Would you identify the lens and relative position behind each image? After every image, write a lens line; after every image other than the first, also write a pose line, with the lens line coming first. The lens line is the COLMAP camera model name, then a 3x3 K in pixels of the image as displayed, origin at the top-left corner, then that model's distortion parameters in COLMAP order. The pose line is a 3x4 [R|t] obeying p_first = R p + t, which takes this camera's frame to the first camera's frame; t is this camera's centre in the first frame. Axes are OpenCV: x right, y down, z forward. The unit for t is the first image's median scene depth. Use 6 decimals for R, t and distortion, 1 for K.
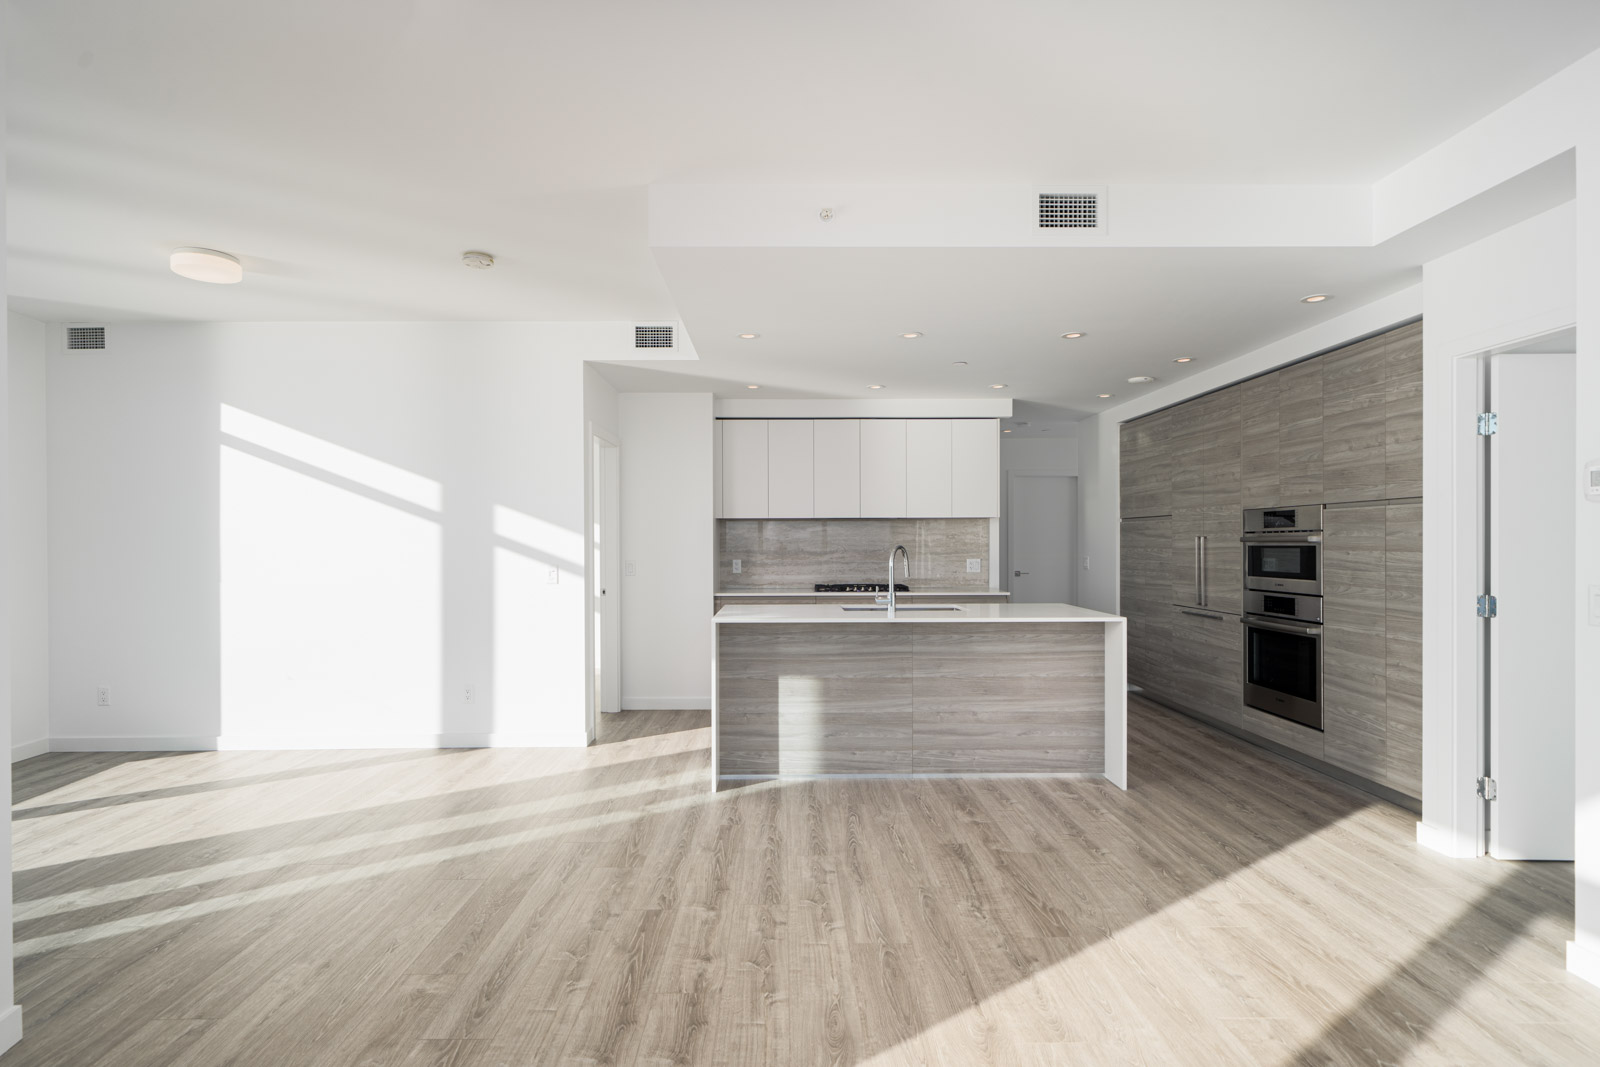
lens RADIAL K [[818.8, 0, 790.6], [0, 818.8, 541.5], [0, 0, 1]] dist [-0.000401, 0.000169]
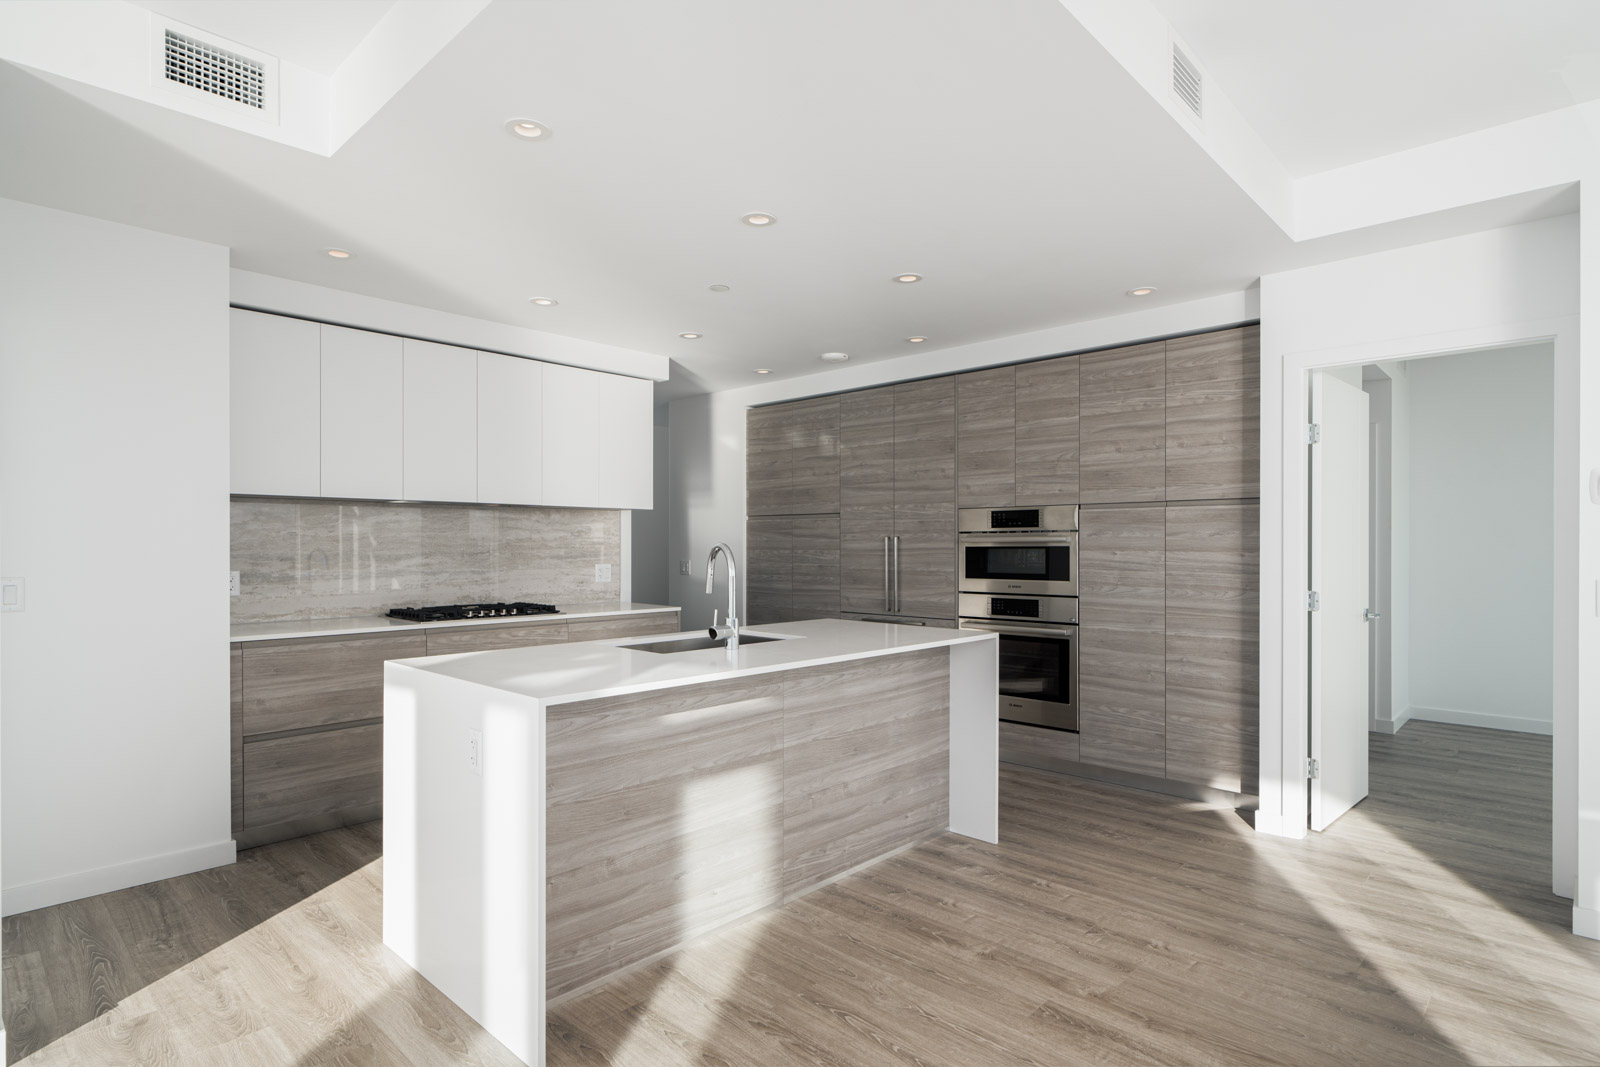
lens RADIAL K [[835.9, 0, 794.3], [0, 835.9, 543.0], [0, 0, 1]] dist [0.002024, 0.000287]
pose [[0.696017, 0.005855, 0.718001, -0.321876], [-0.003669, 0.999983, -0.004598, 0.007405], [-0.718016, 0.000566, 0.696027, 0.541889]]
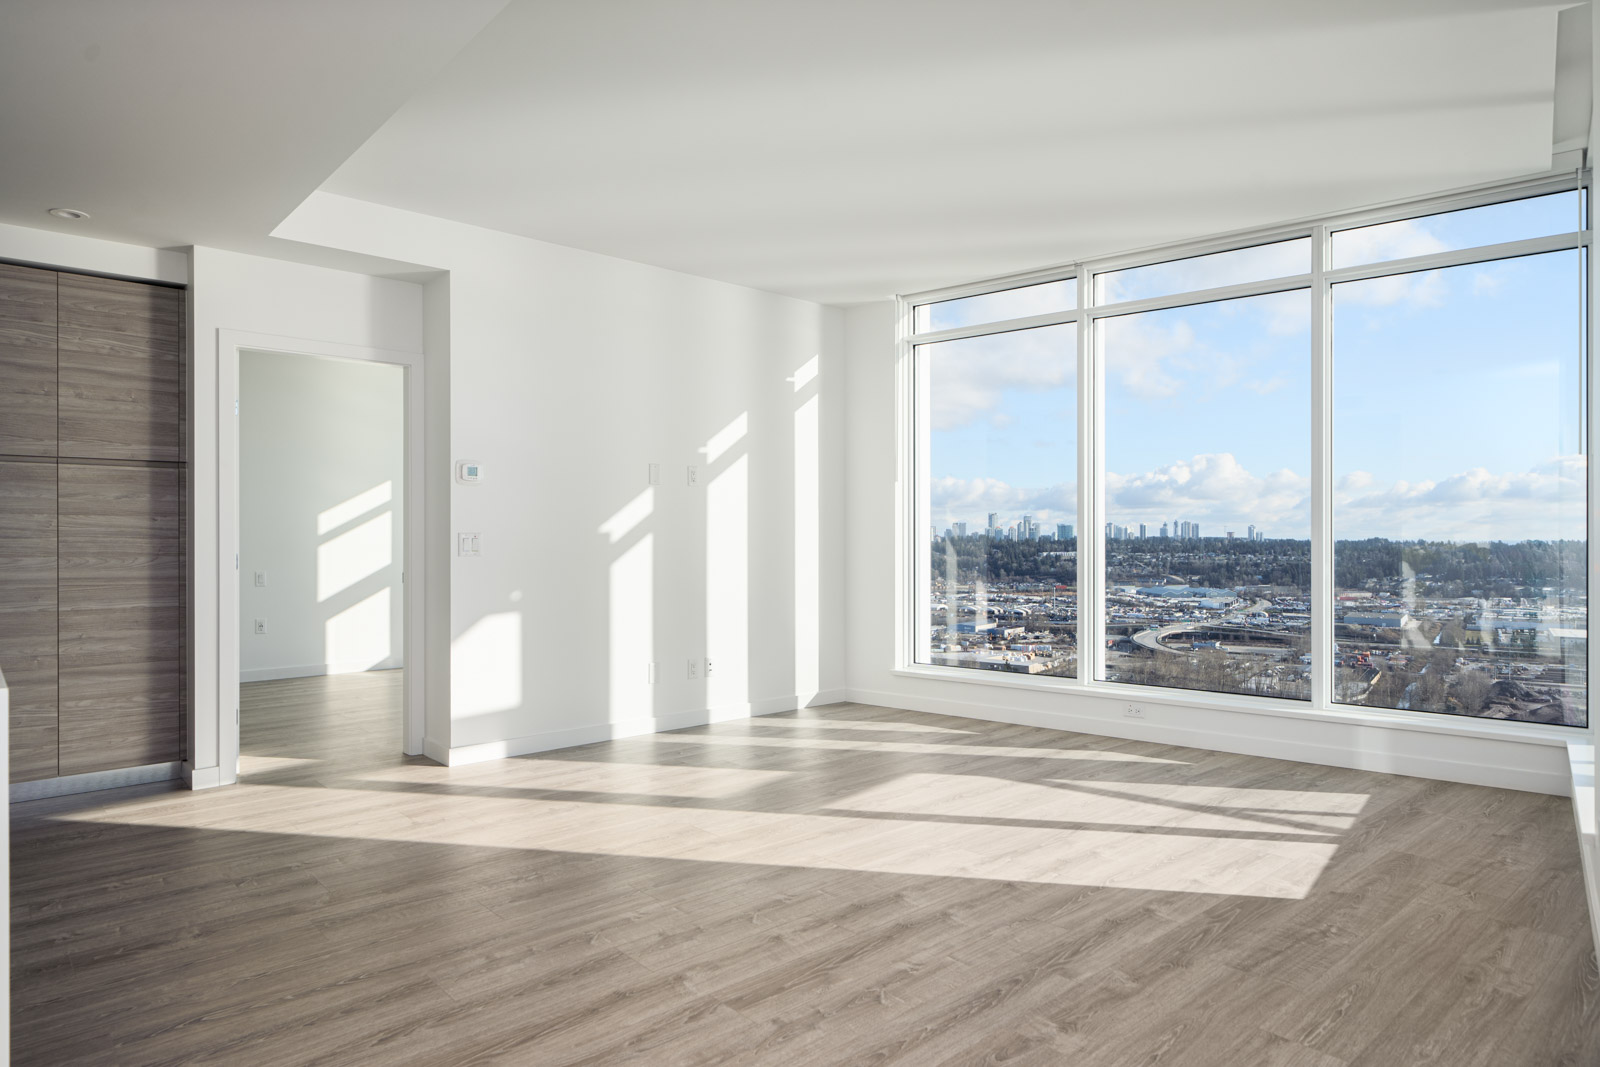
lens RADIAL K [[952.1, 0, 792.5], [0, 952.1, 537.0], [0, 0, 1]] dist [-0.003753, 0.001110]
pose [[-0.667330, 0.006149, 0.744737, -0.526595], [0.005345, 0.999980, -0.003467, 0.039895], [-0.744743, 0.001667, -0.667349, 0.986939]]
